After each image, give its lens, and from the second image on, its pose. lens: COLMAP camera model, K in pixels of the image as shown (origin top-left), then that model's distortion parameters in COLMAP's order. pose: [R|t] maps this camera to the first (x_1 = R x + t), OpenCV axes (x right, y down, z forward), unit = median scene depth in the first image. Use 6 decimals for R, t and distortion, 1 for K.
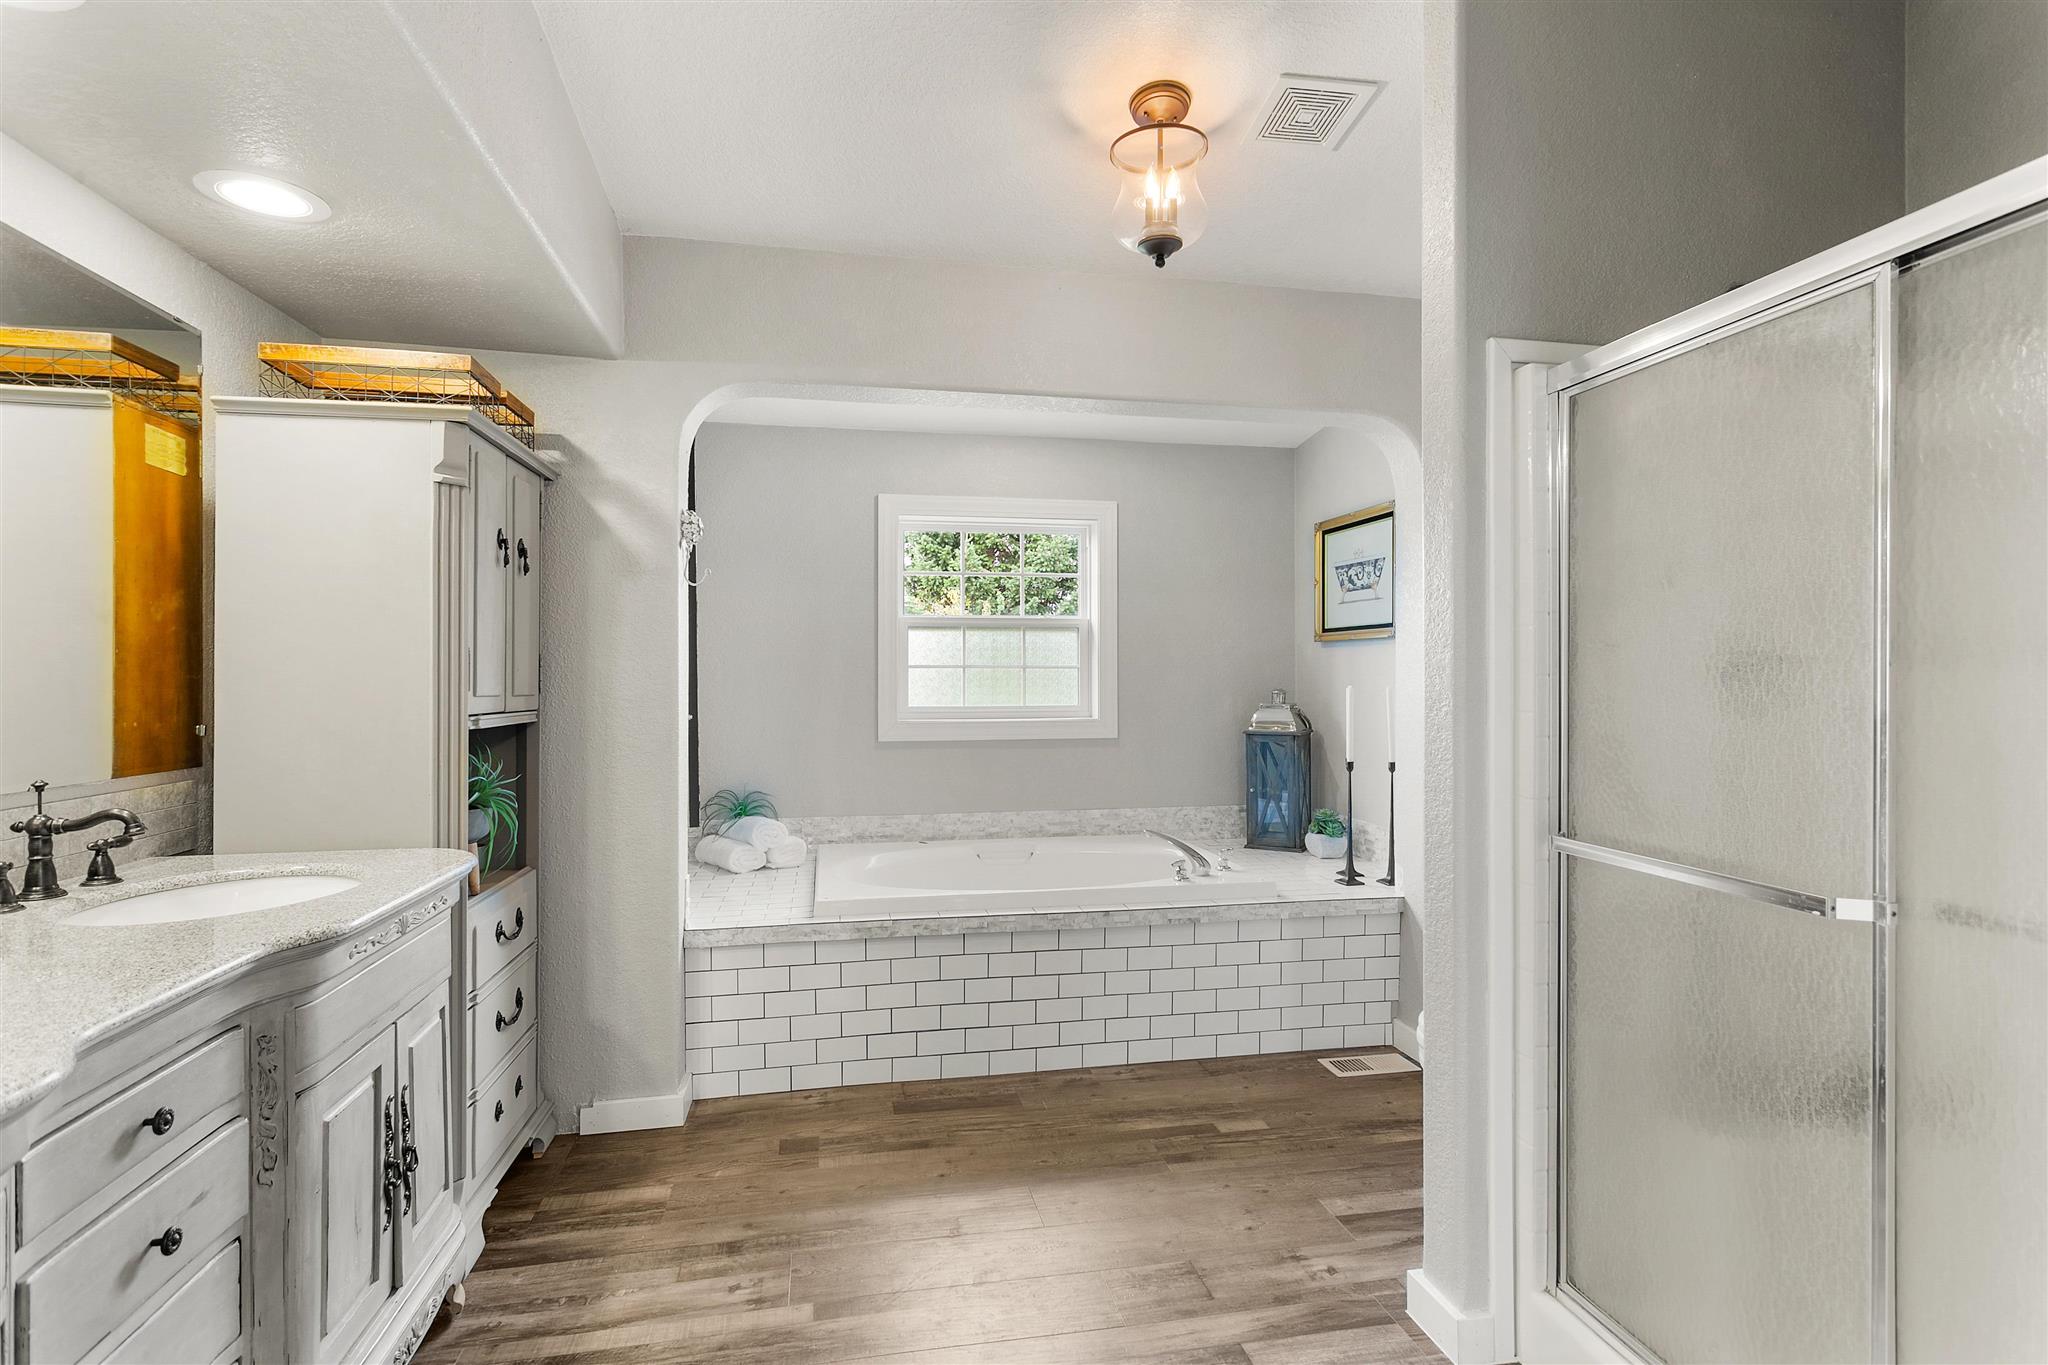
lens RADIAL K [[986.3, 0, 1030.3], [0, 986.3, 678.7], [0, 0, 1]] dist [0.009353, 0.000105]
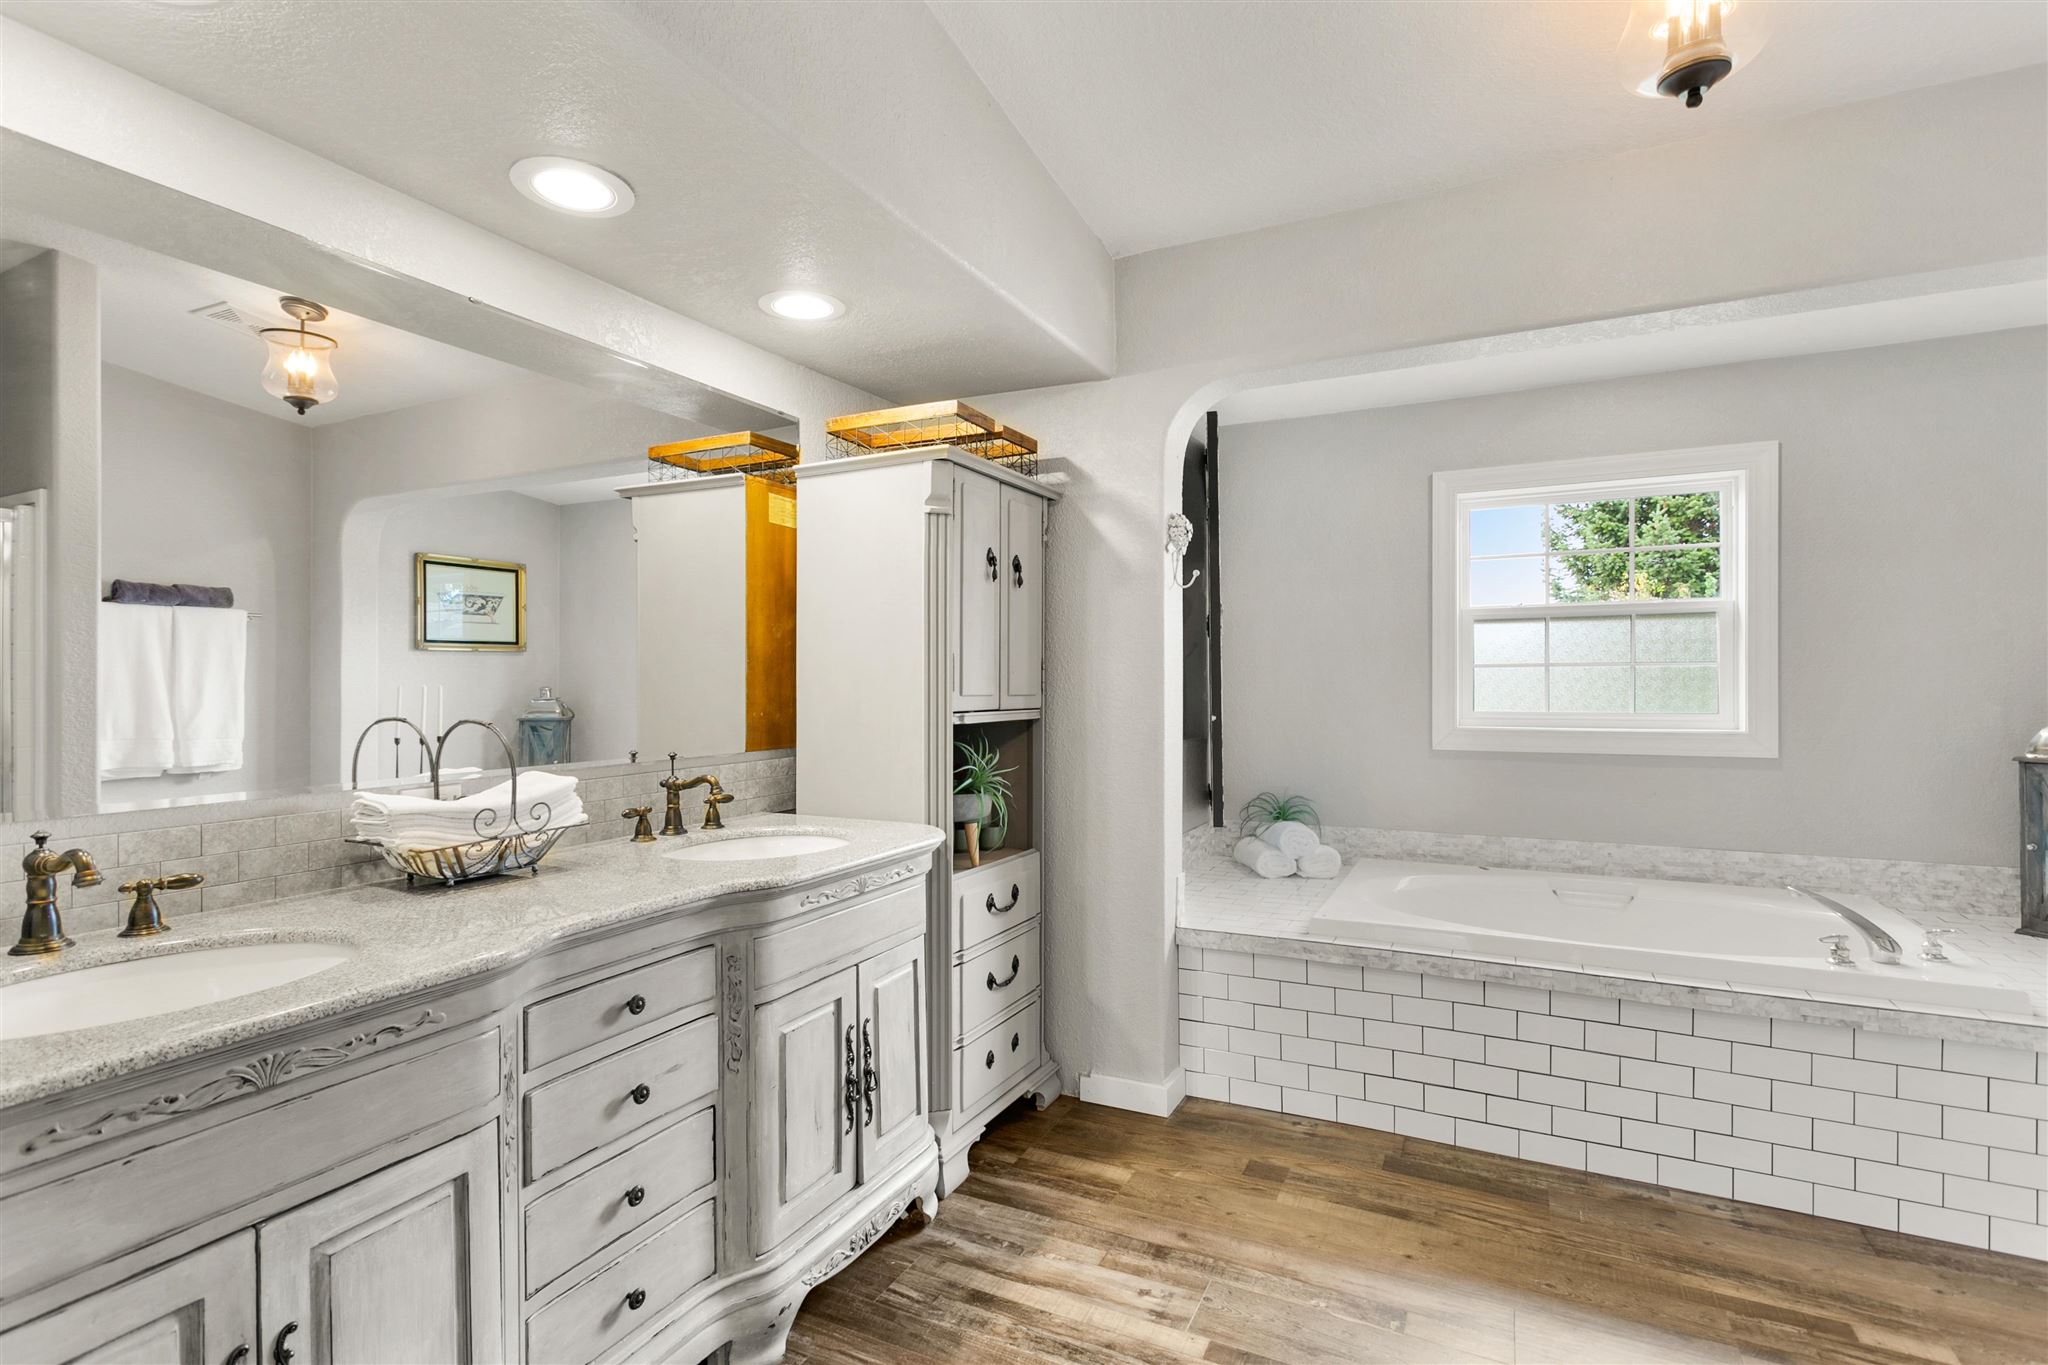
lens RADIAL K [[986.3, 0, 1024.8], [0, 986.3, 685.9], [0, 0, 1]] dist [0.009353, 0.000105]
pose [[0.792527, 0.001378, -0.609836, 0.168513], [0.002388, 0.999983, 0.005362, 0.000375], [0.609832, -0.005706, 0.792510, 0.113443]]
